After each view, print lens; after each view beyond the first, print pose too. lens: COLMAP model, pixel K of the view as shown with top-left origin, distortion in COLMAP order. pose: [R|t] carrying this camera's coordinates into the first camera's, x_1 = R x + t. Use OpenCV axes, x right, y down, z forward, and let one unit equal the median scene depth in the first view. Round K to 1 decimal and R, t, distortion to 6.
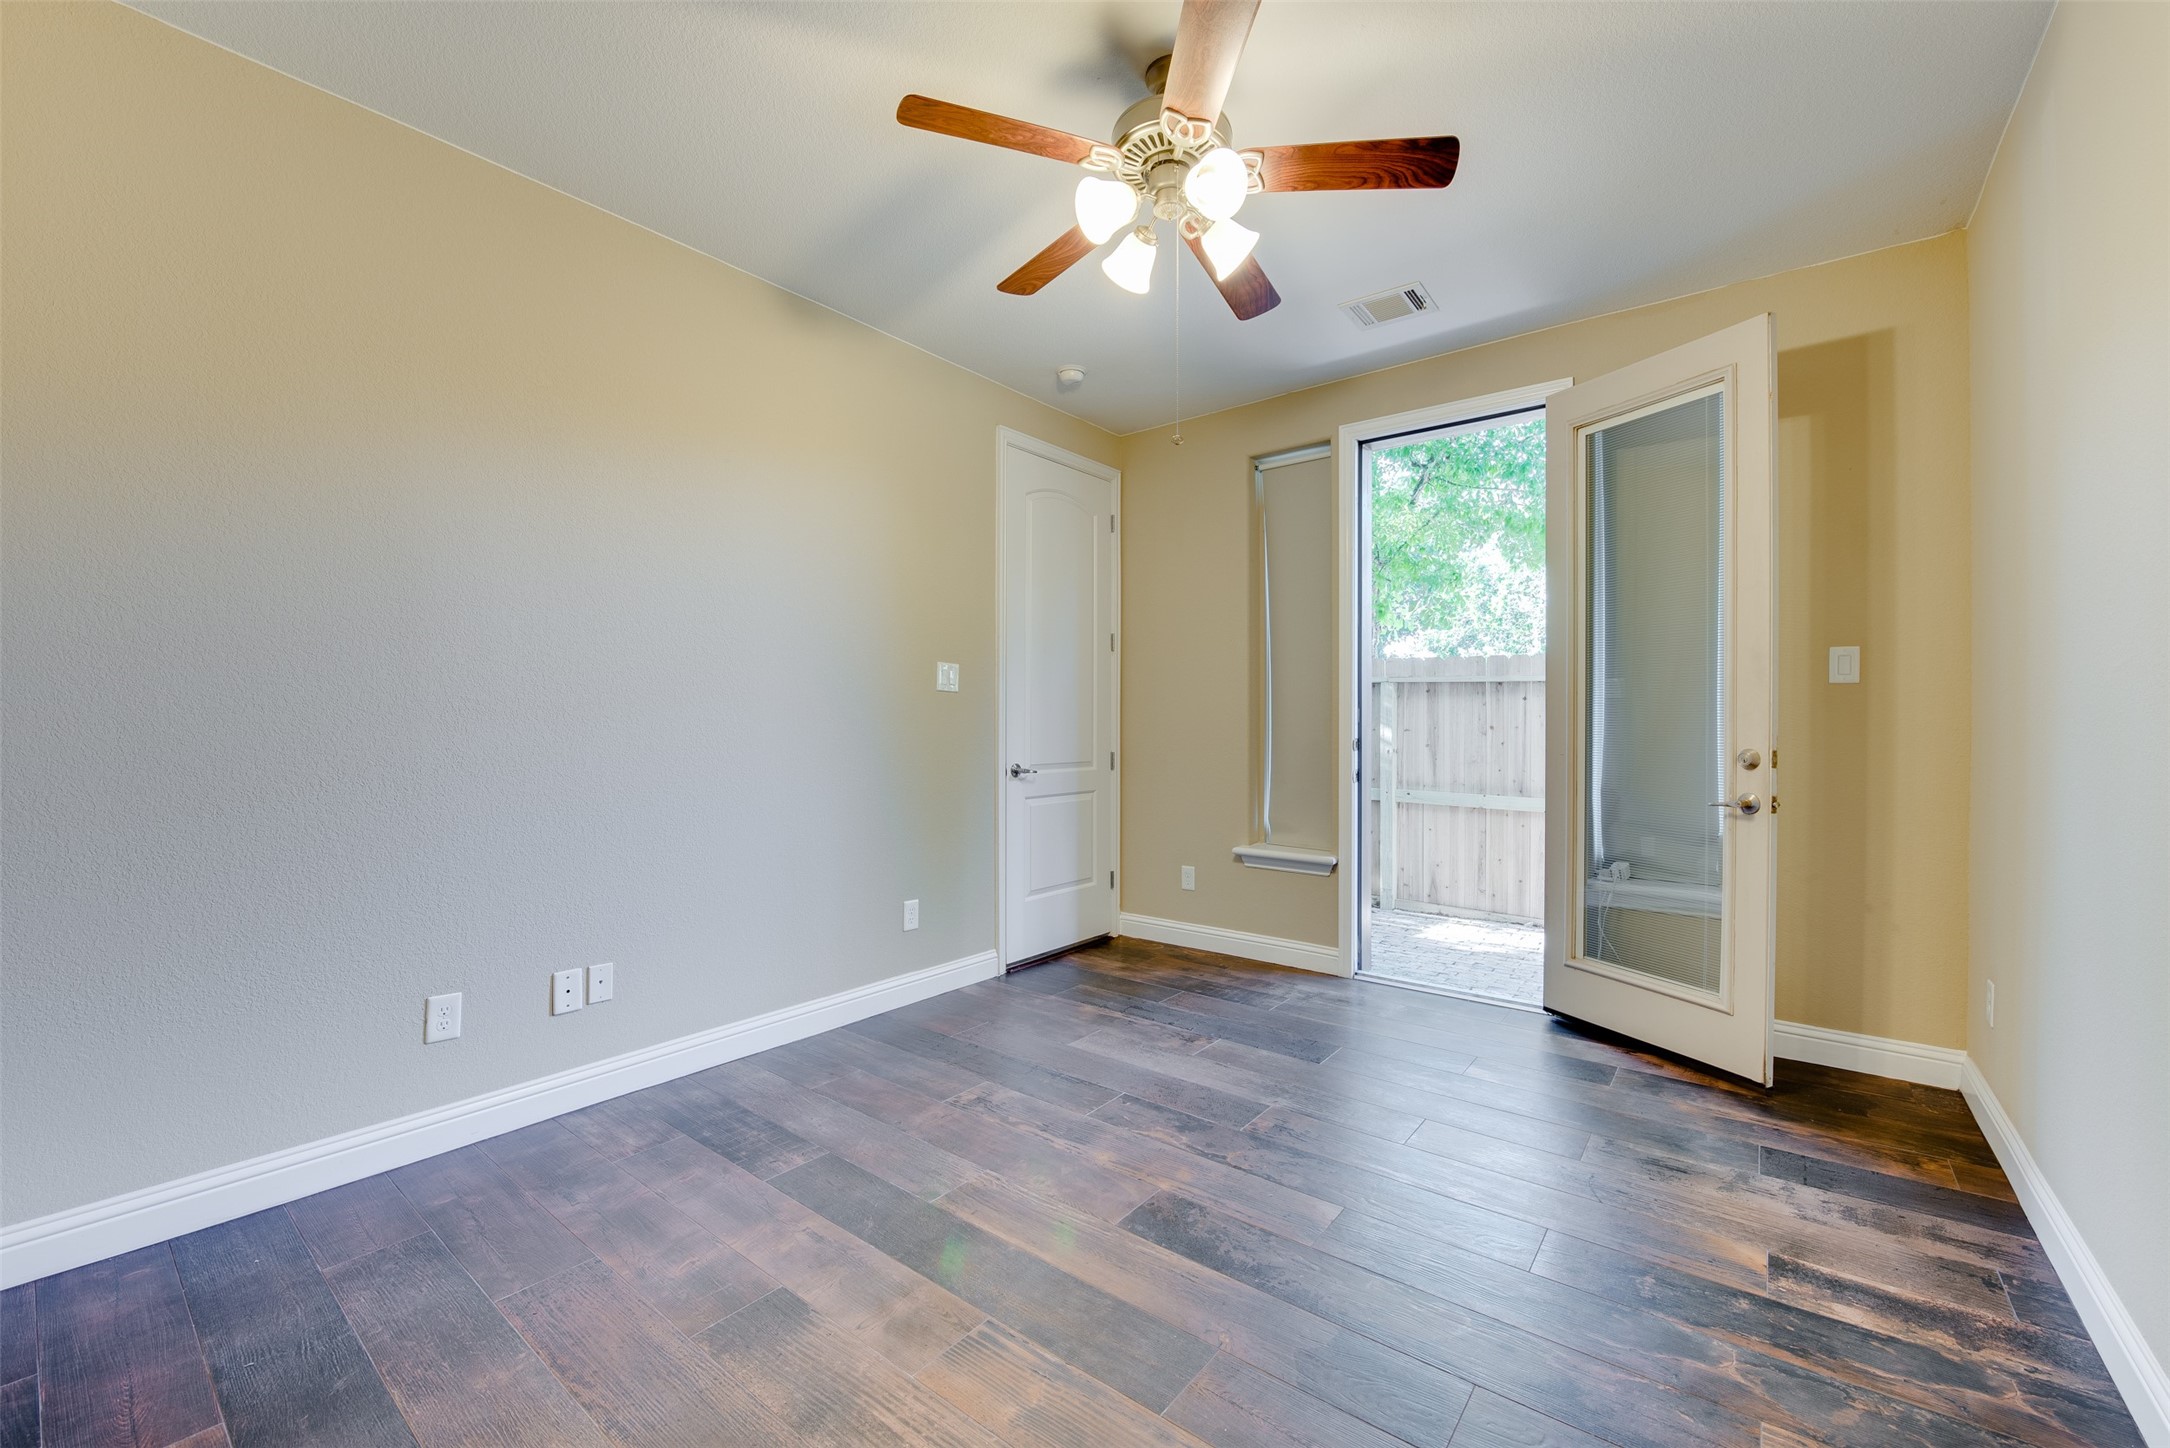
lens RADIAL K [[875.0, 0, 1082.3], [0, 875.0, 721.3], [0, 0, 1]] dist [-0.010435, -0.002689]
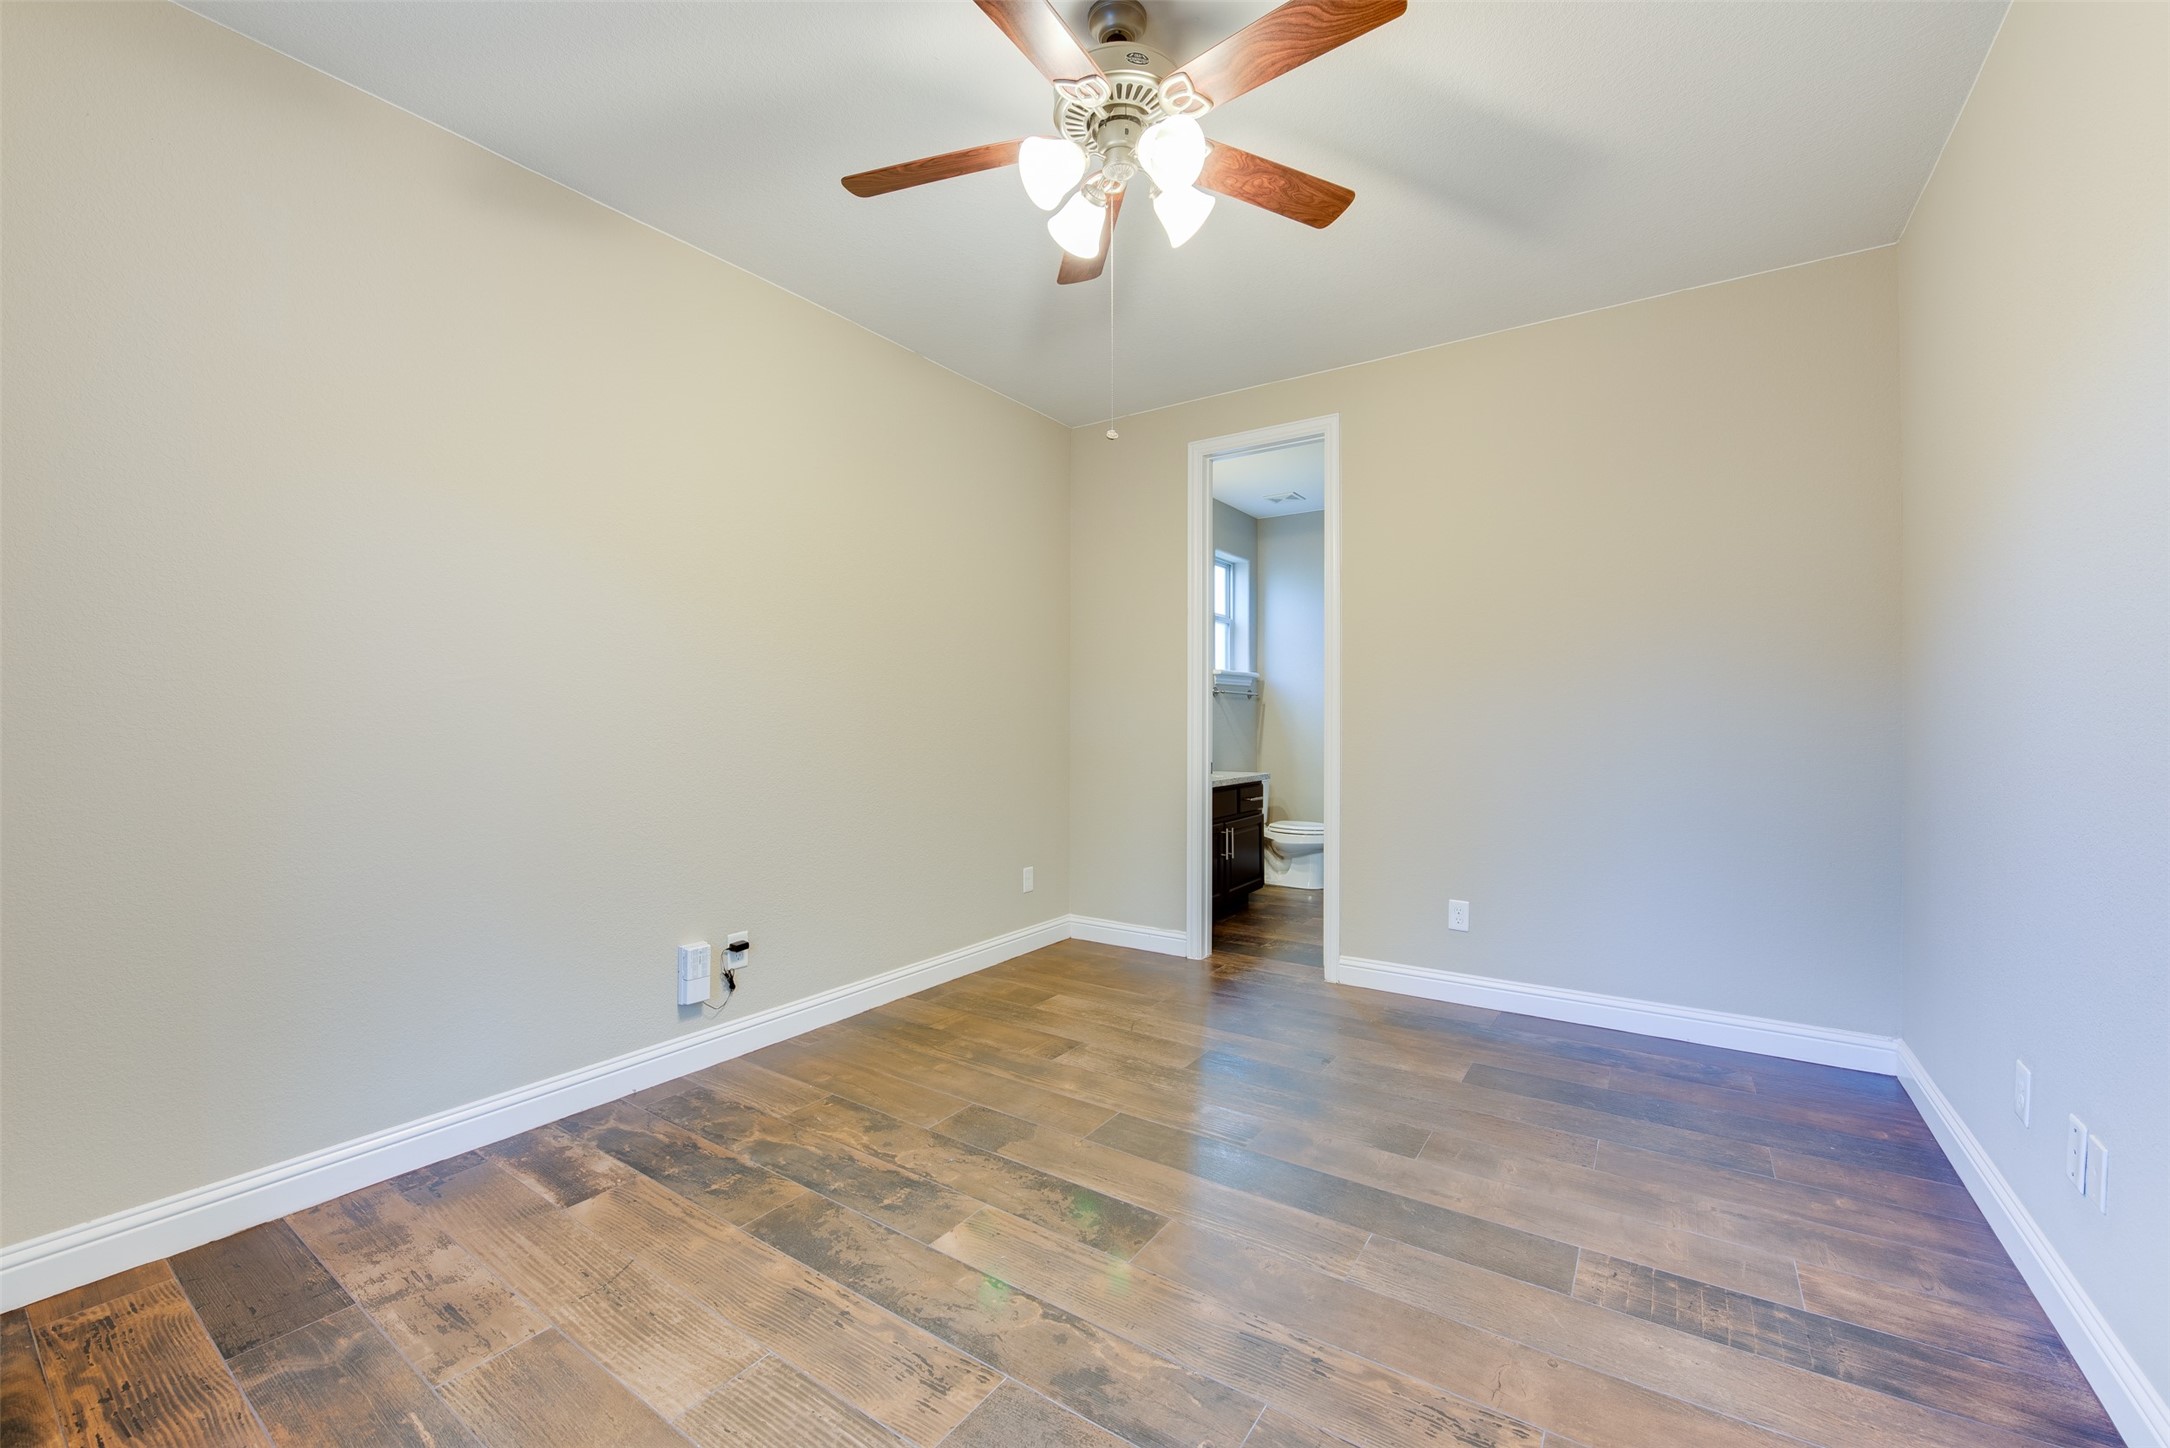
lens RADIAL K [[875.0, 0, 1082.3], [0, 875.0, 721.3], [0, 0, 1]] dist [-0.010435, -0.002689]
pose [[-0.997494, -0.003290, -0.070671, 0.206616], [-0.003282, 0.999995, -0.000236, 0.002750], [0.070671, -0.000003, -0.997500, 1.936493]]
